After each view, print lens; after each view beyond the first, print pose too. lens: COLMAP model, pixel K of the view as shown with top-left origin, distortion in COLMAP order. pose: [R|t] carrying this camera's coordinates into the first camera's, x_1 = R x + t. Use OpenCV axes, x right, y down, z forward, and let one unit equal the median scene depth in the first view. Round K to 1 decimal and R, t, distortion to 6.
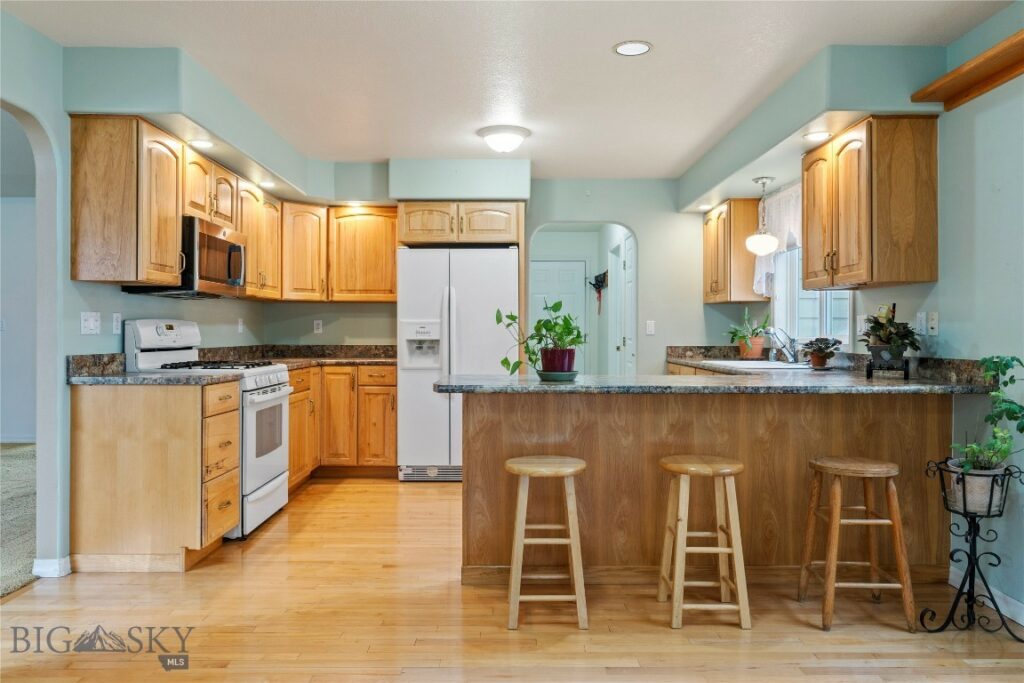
lens RADIAL K [[727.2, 0, 512.4], [0, 727.2, 339.8], [0, 0, 1]] dist [-0.013337, -0.014079]
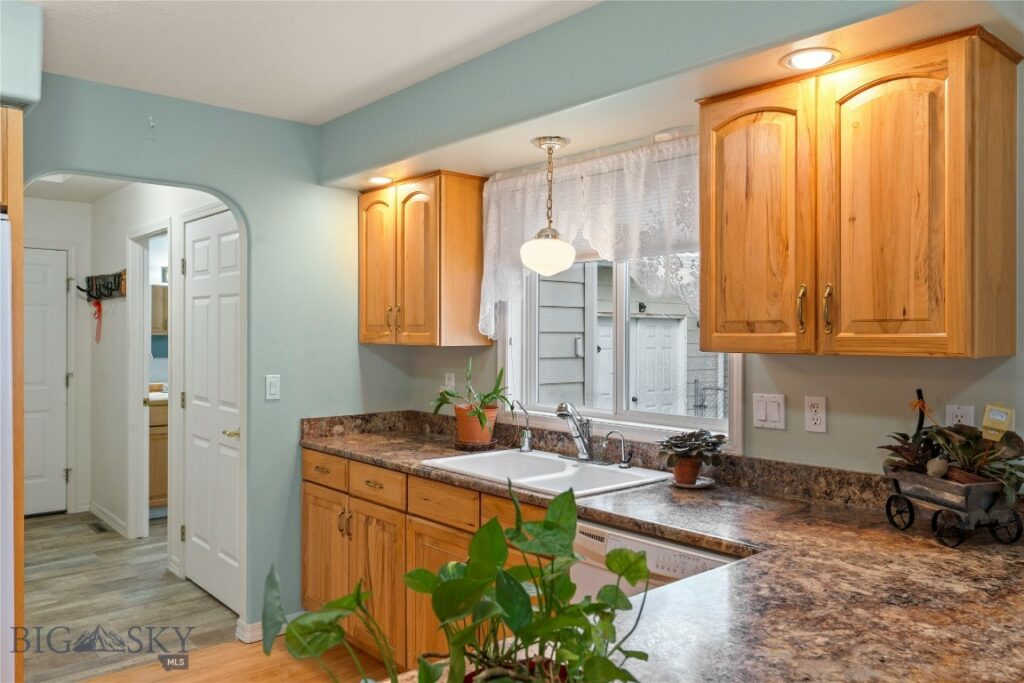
lens RADIAL K [[769.0, 0, 515.0], [0, 769.0, 337.8], [0, 0, 1]] dist [0.009204, 0.001689]
pose [[0.756532, -0.000697, 0.653956, -0.070079], [0.003501, 0.999989, -0.002984, -0.069207], [-0.653947, 0.004547, 0.756527, 0.588313]]
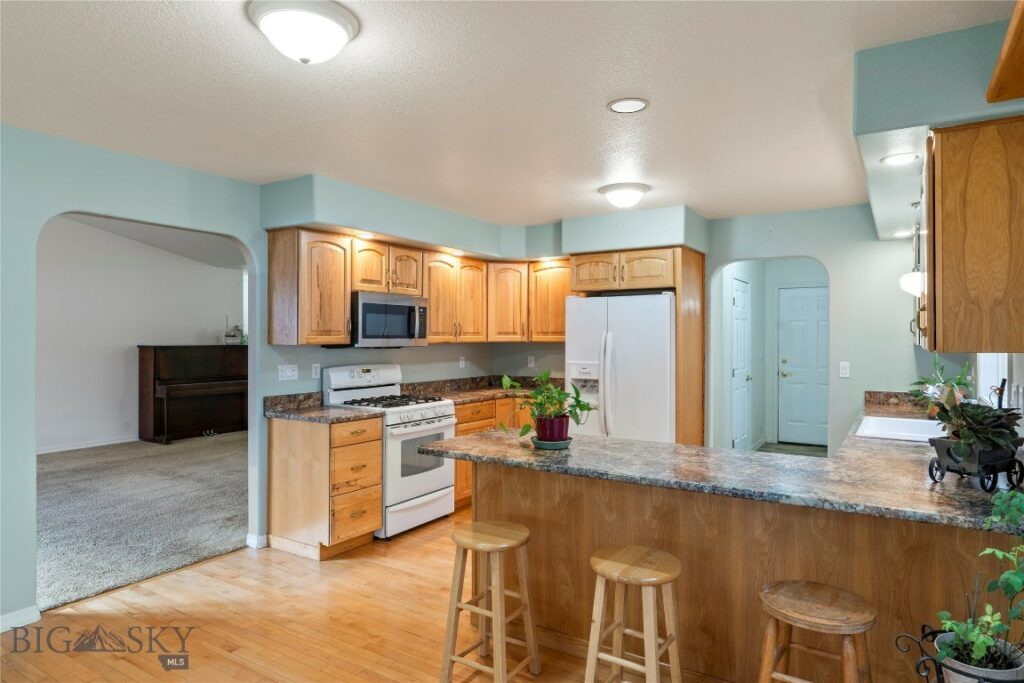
lens RADIAL K [[616.5, 0, 510.9], [0, 616.5, 340.6], [0, 0, 1]] dist [-0.006798, 0.003358]
pose [[0.837310, 0.001753, -0.546726, 0.350154], [-0.004045, 0.999987, -0.002989, -0.065649], [0.546714, 0.004714, 0.837306, 0.171761]]
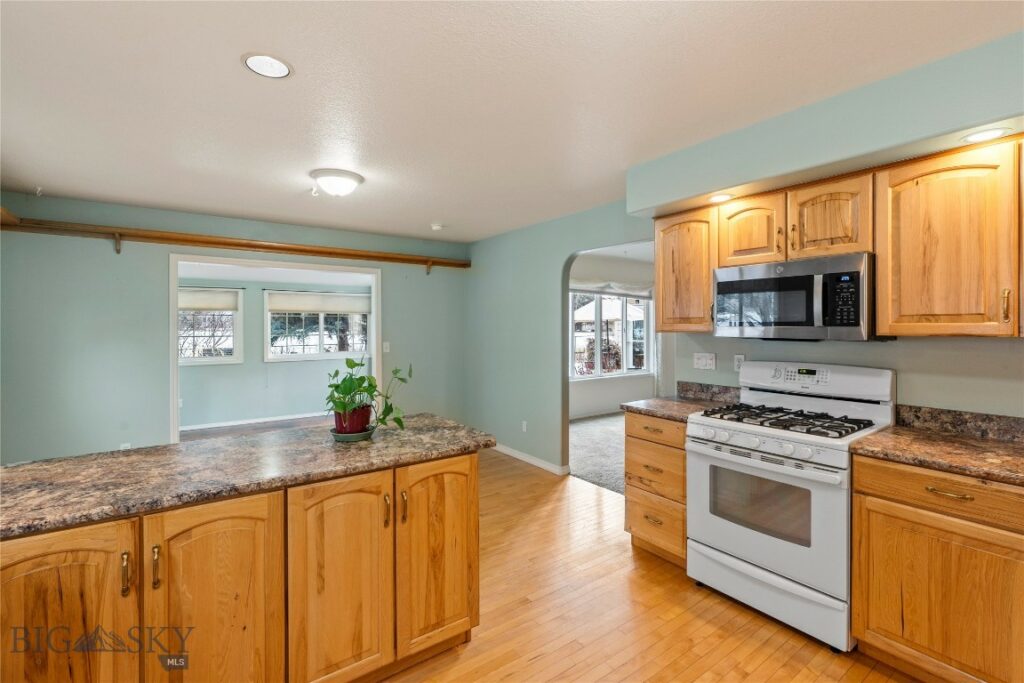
lens RADIAL K [[463.2, 0, 508.1], [0, 463.2, 327.2], [0, 0, 1]] dist [-0.005560, -0.000870]
pose [[-0.815055, 0.005137, -0.579361, 0.184936], [-0.002335, 0.999923, 0.012151, -0.076391], [0.579379, 0.011257, -0.814981, 1.170271]]
